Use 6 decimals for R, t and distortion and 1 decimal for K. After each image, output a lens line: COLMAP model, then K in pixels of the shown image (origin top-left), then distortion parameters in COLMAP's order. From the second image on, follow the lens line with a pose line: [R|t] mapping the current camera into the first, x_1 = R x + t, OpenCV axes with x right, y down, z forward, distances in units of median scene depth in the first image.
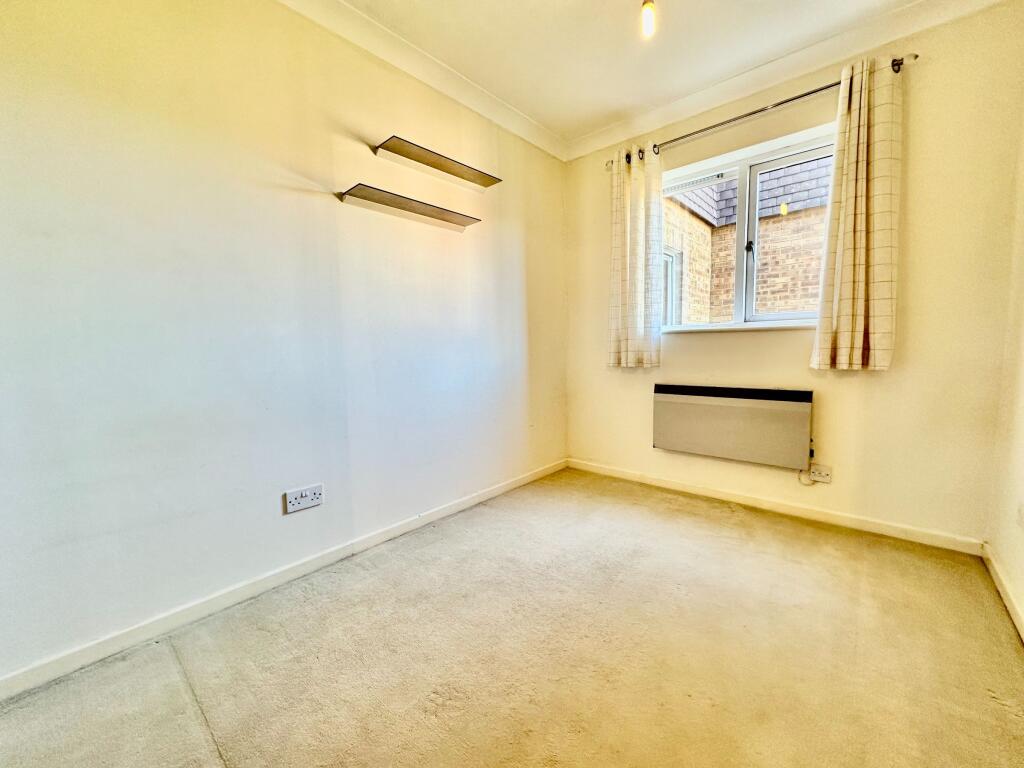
lens RADIAL K [[409.4, 0, 510.8], [0, 409.4, 384.1], [0, 0, 1]] dist [0.000631, 0.000169]
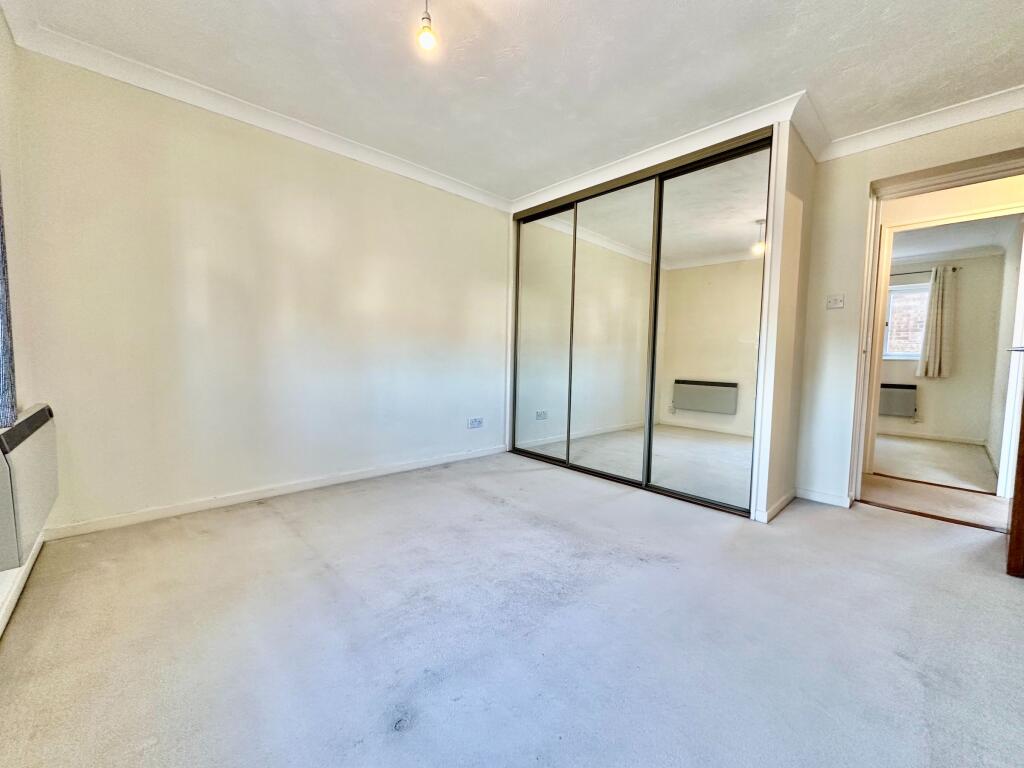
lens RADIAL K [[409.4, 0, 510.8], [0, 409.4, 384.1], [0, 0, 1]] dist [0.000631, 0.000169]
pose [[0.994343, 0.052061, -0.092582, -1.638748], [-0.054937, 0.998075, -0.028781, 0.236962], [0.090905, 0.033705, 0.995289, -1.883527]]
